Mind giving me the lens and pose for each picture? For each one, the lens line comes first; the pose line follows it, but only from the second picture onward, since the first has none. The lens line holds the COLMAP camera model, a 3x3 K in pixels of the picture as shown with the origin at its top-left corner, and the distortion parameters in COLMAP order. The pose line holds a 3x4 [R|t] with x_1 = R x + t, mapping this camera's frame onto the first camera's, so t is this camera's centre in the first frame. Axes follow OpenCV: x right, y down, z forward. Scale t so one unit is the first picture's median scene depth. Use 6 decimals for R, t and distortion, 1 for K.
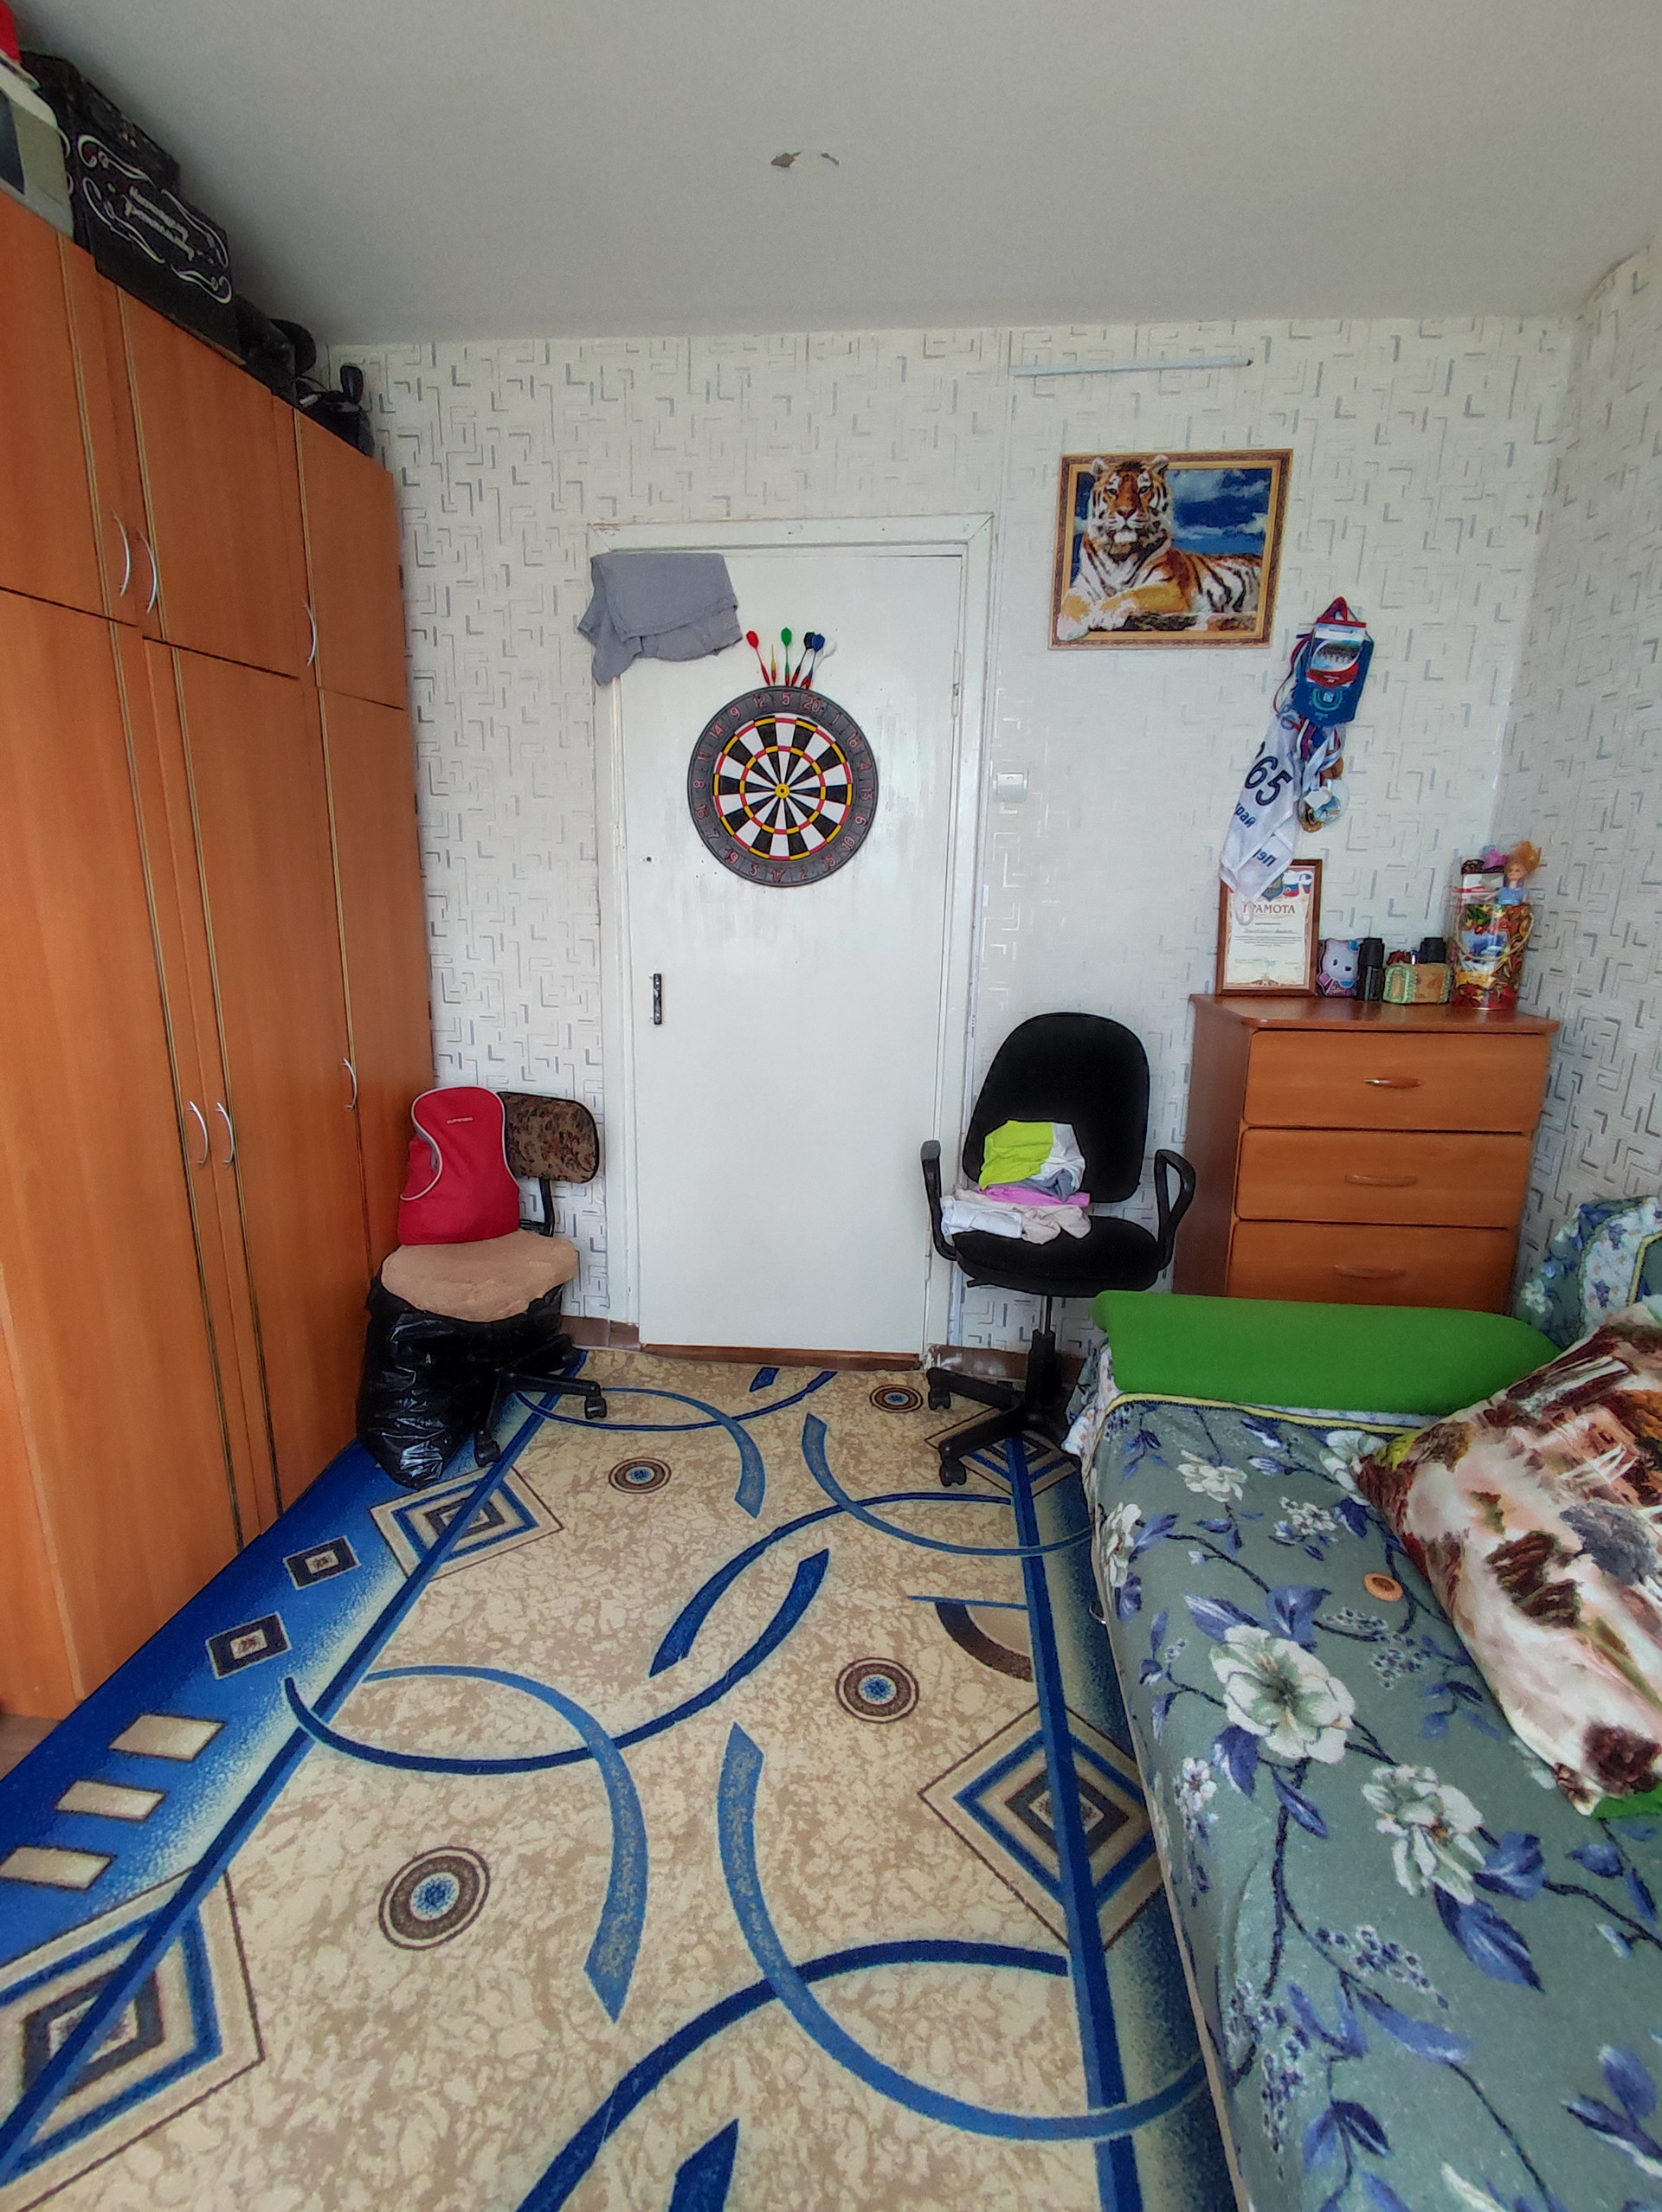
lens RADIAL K [[981.0, 0, 822.5], [0, 981.0, 1099.6], [0, 0, 1]] dist [-0.006329, 0.000057]
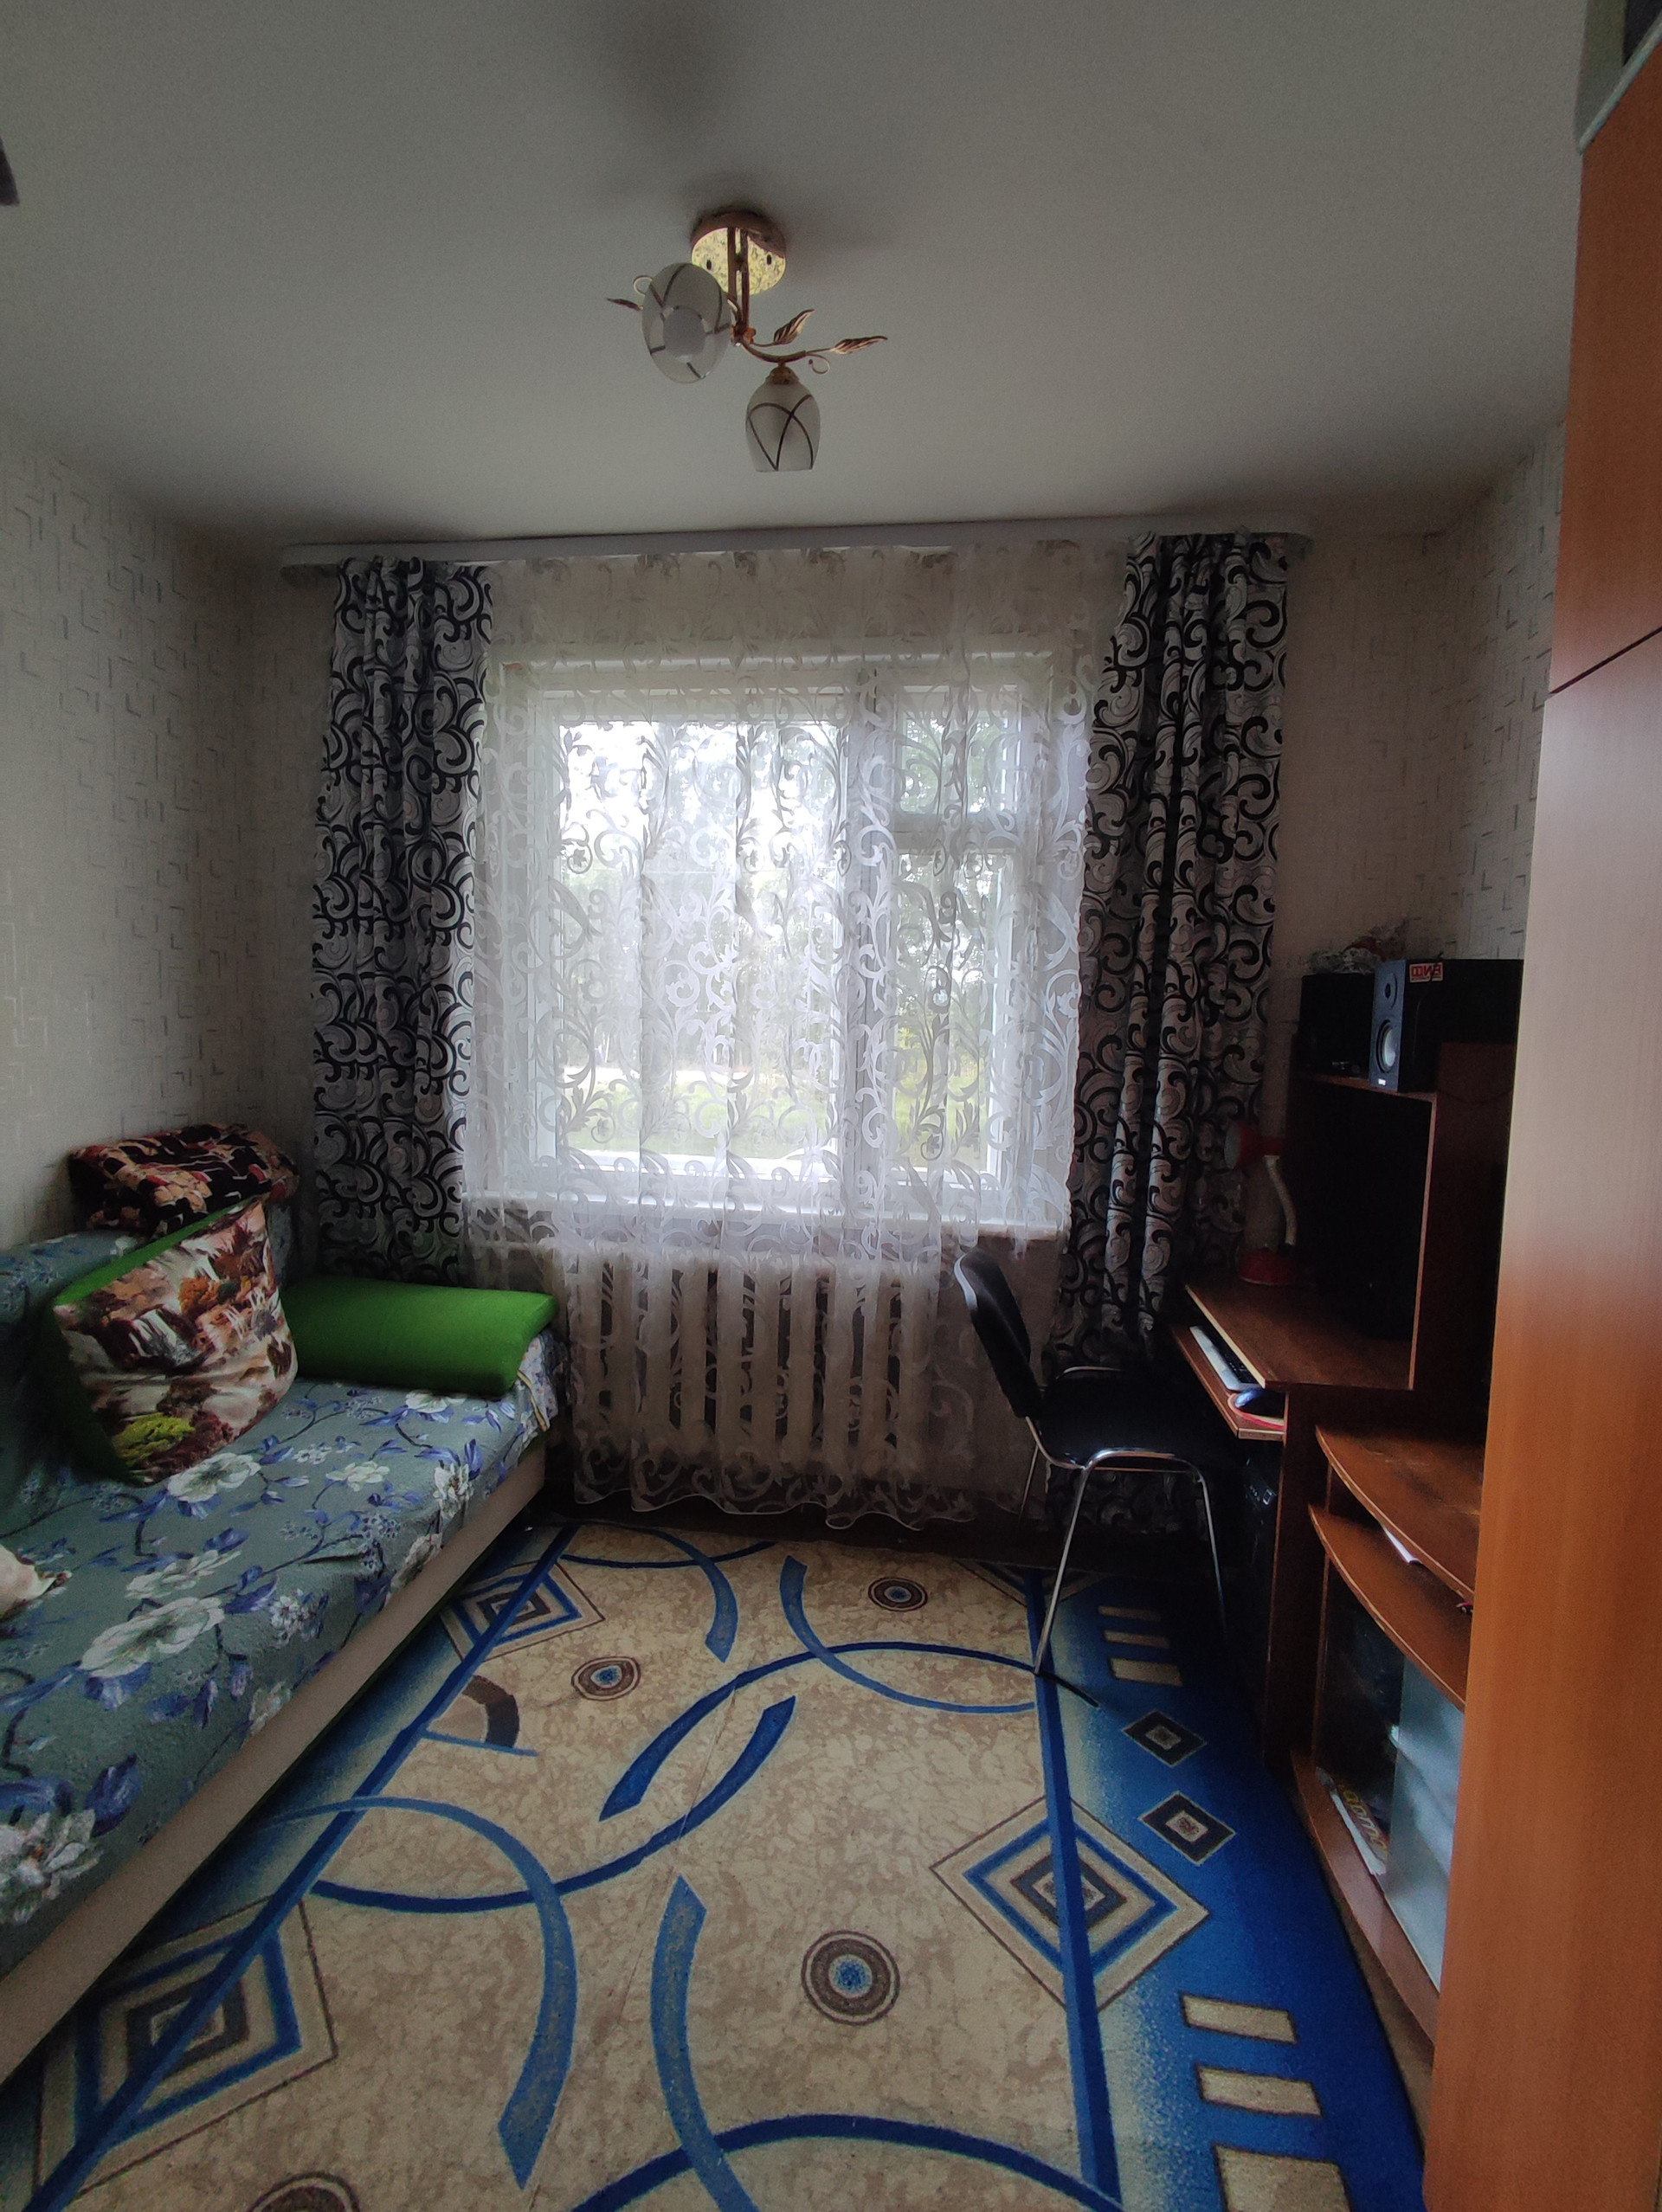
lens RADIAL K [[981.0, 0, 836.7], [0, 981.0, 1098.8], [0, 0, 1]] dist [-0.006329, 0.000057]
pose [[-0.998635, -0.048538, 0.019277, -0.379671], [-0.040240, 0.950404, 0.308403, -0.450744], [-0.033290, 0.307206, -0.951061, 1.833474]]
